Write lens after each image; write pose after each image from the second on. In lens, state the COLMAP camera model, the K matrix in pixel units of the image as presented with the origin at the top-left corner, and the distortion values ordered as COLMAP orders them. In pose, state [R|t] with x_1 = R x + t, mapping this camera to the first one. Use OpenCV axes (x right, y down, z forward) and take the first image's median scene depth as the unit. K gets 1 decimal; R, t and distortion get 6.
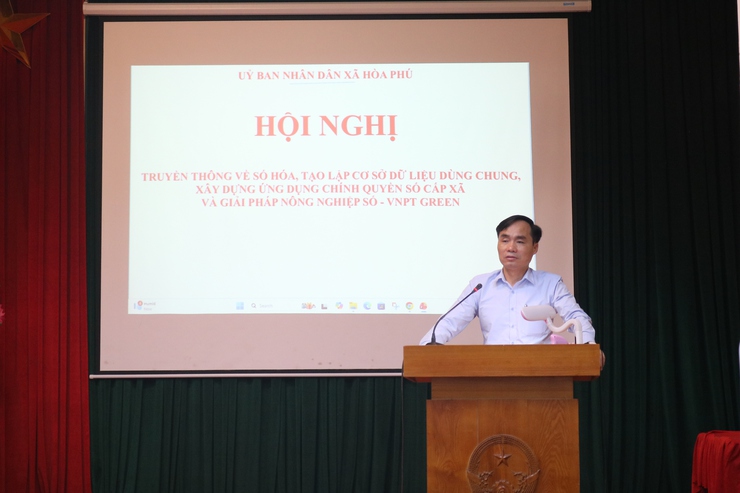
lens RADIAL K [[1712.4, 0, 370.0], [0, 1712.4, 246.5], [0, 0, 1]] dist [0.016890, 0.421677]
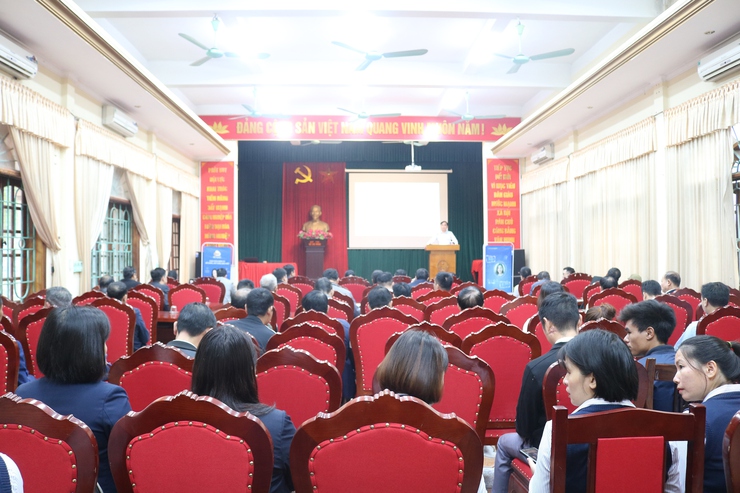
lens RADIAL K [[614.2, 0, 370.0], [0, 614.2, 246.5], [0, 0, 1]] dist [0.000451, -0.000004]
pose [[0.999067, 0.007321, 0.042551, -0.173030], [-0.010510, 0.997114, 0.075193, -0.060143], [-0.041878, -0.075570, 0.996261, -0.714699]]
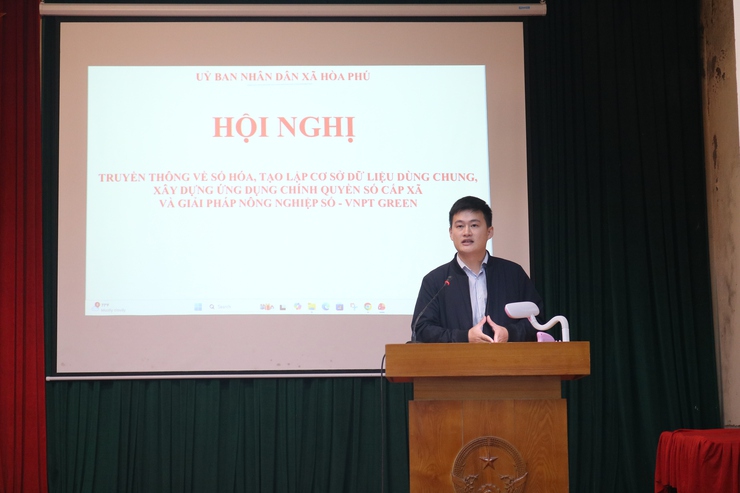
lens RADIAL K [[1569.7, 0, 370.0], [0, 1569.7, 246.5], [0, 0, 1]] dist [0.020217, 0.010915]
pose [[0.998757, -0.000539, 0.049833, -0.021672], [0.000933, 0.999968, -0.007882, 0.006824], [-0.049827, 0.007919, 0.998726, 0.081935]]
